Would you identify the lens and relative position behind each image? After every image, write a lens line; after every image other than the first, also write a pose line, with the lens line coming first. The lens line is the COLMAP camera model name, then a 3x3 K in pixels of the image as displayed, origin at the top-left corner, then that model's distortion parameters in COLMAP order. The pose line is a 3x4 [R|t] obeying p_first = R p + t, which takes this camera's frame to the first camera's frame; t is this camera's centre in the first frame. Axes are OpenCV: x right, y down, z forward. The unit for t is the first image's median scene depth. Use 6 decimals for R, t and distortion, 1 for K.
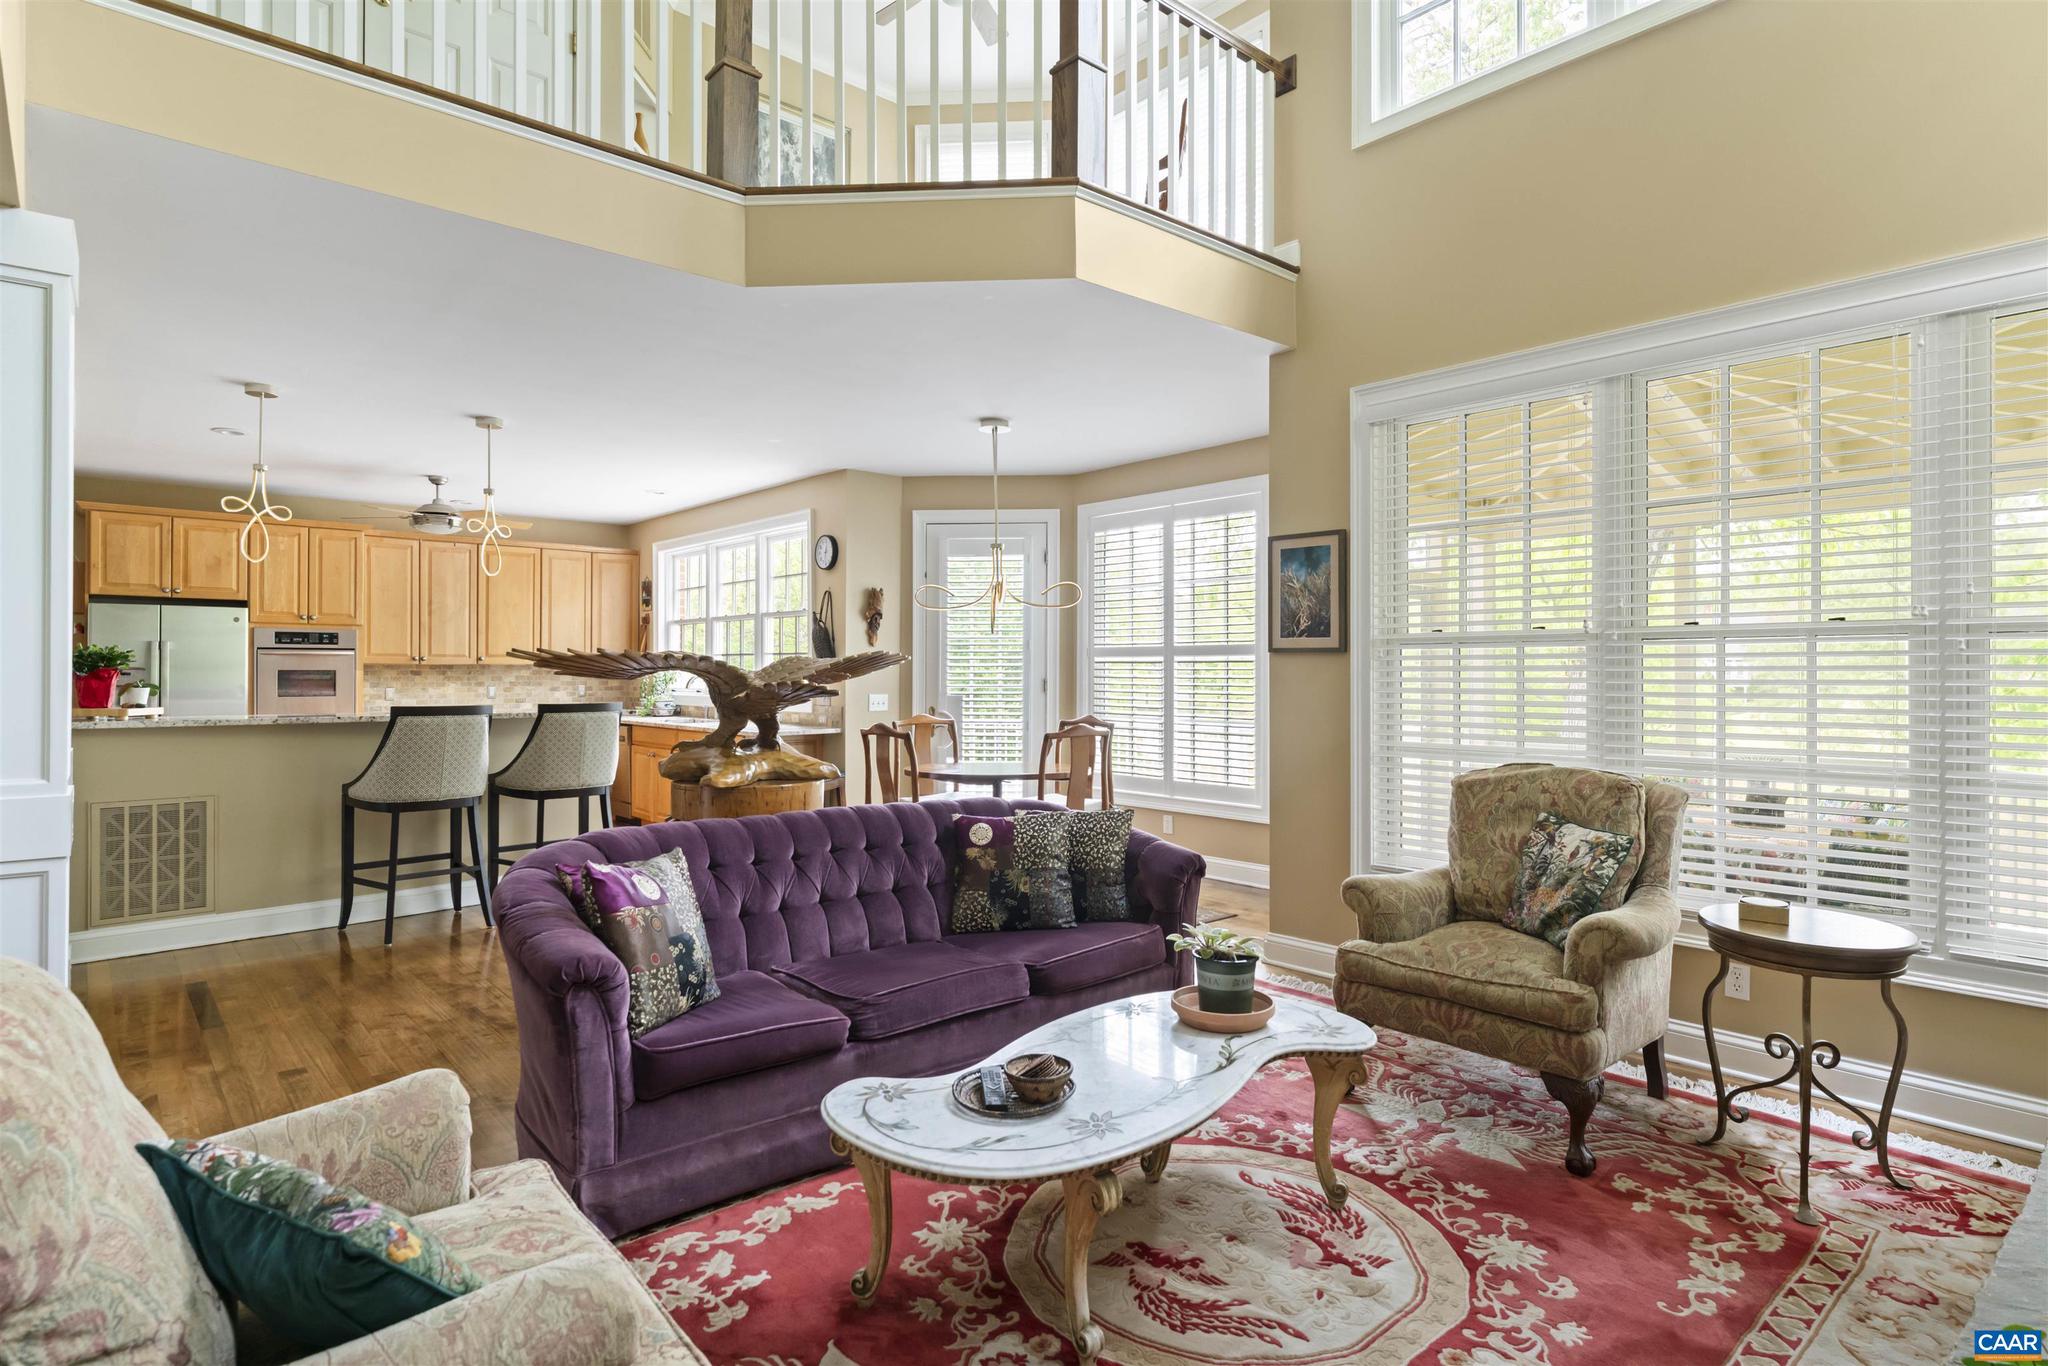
lens RADIAL K [[1064.5, 0, 1009.3], [0, 1064.5, 665.2], [0, 0, 1]] dist [-0.001367, 0.000163]
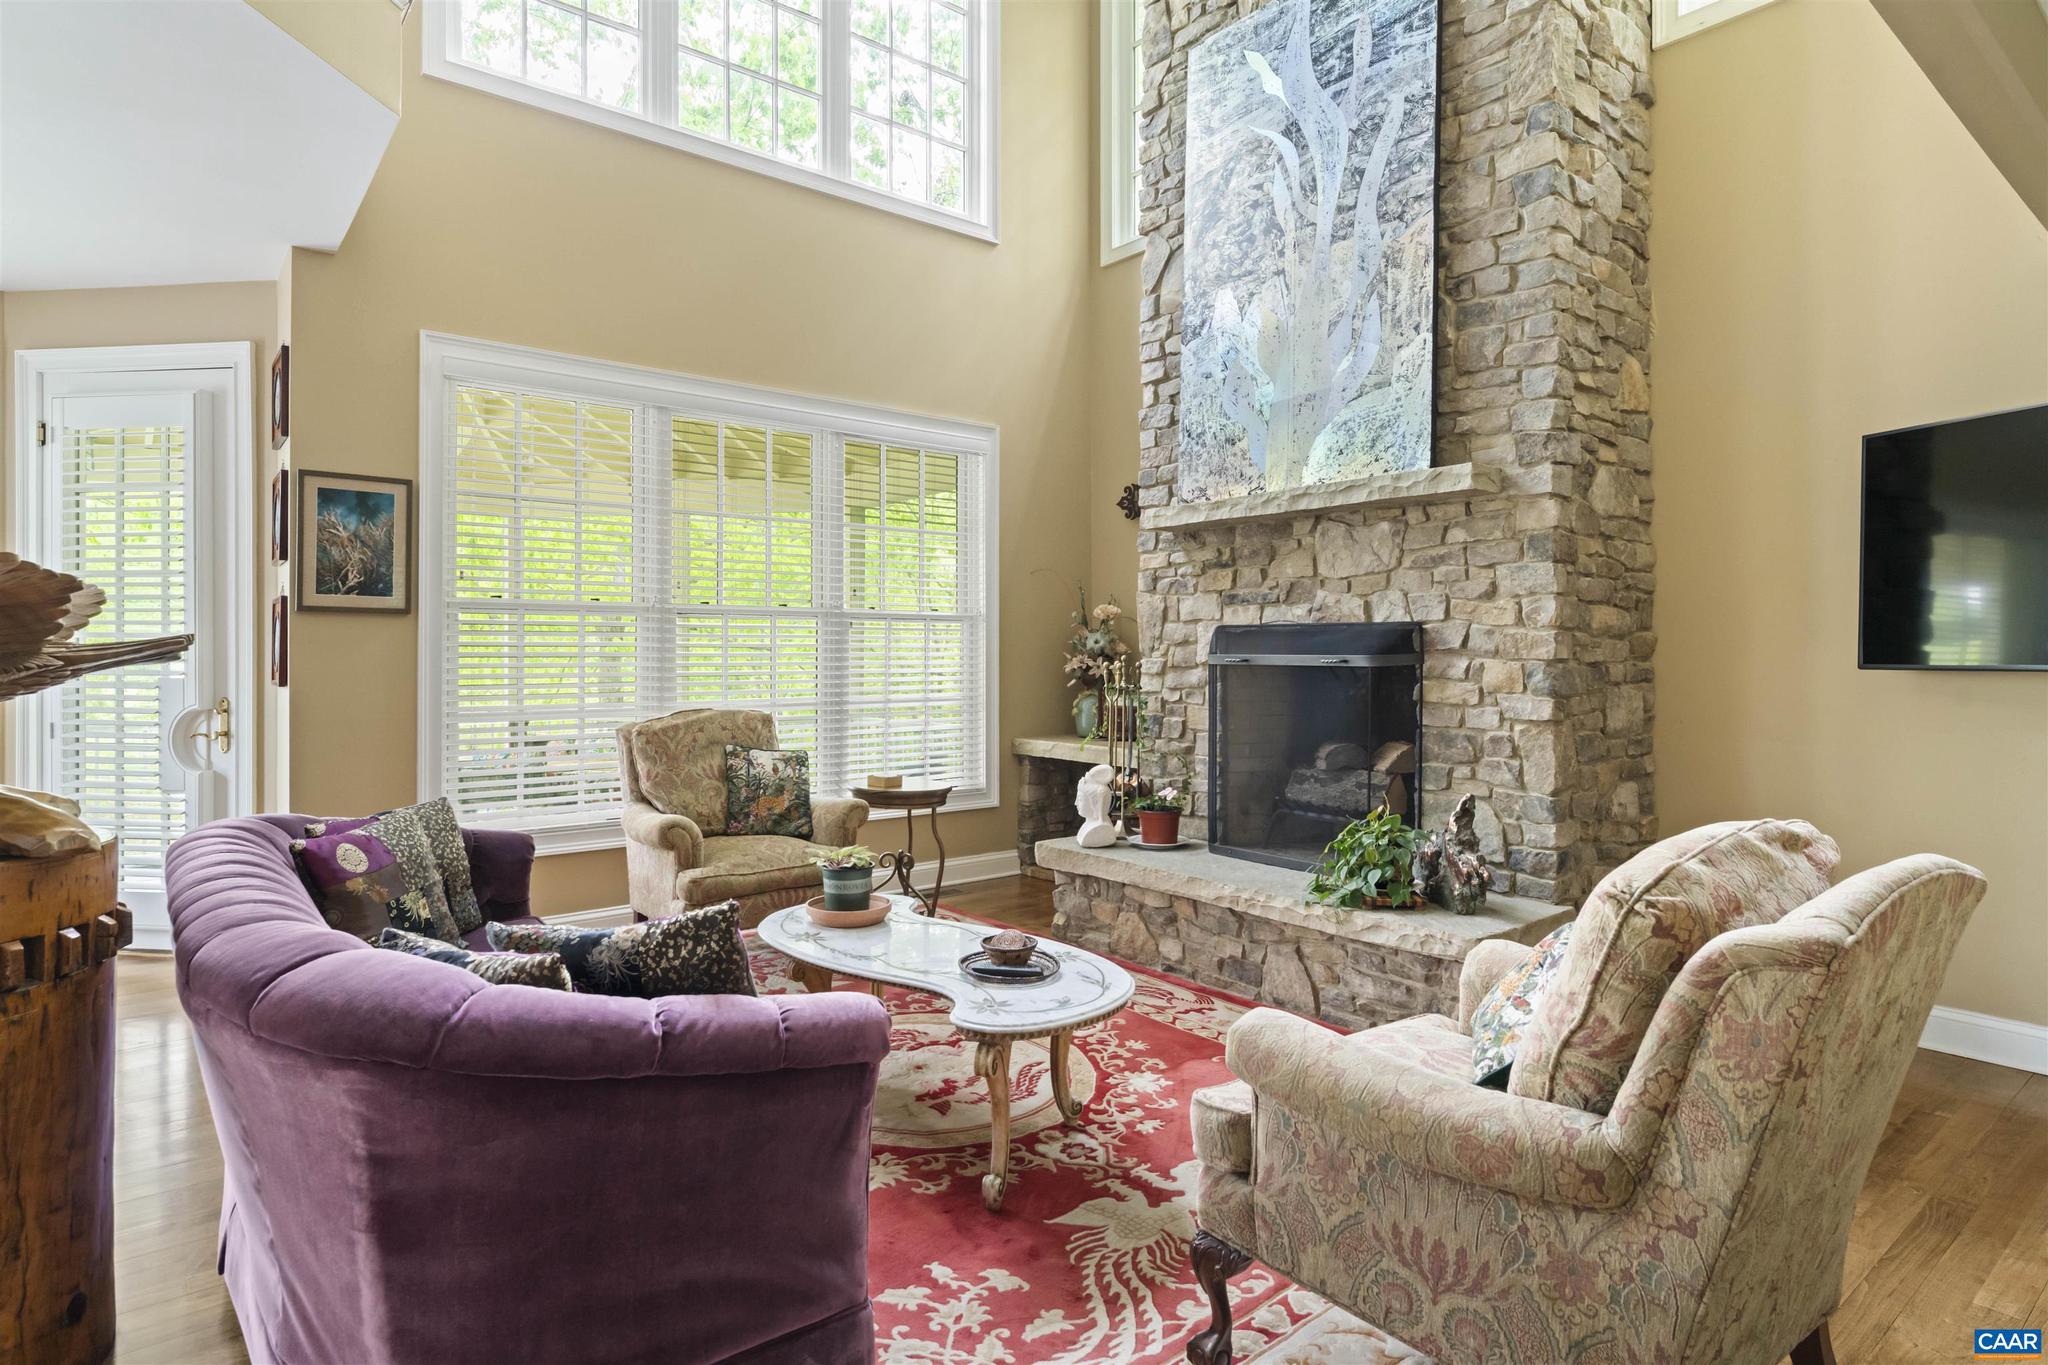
lens RADIAL K [[1094.9, 0, 974.6], [0, 1094.9, 650.4], [0, 0, 1]] dist [-0.002145, -0.001403]
pose [[0.053808, 0.003041, 0.998547, -0.357664], [-0.007161, 0.999971, -0.002659, 0.010831], [-0.998526, -0.007007, 0.053828, 0.275779]]
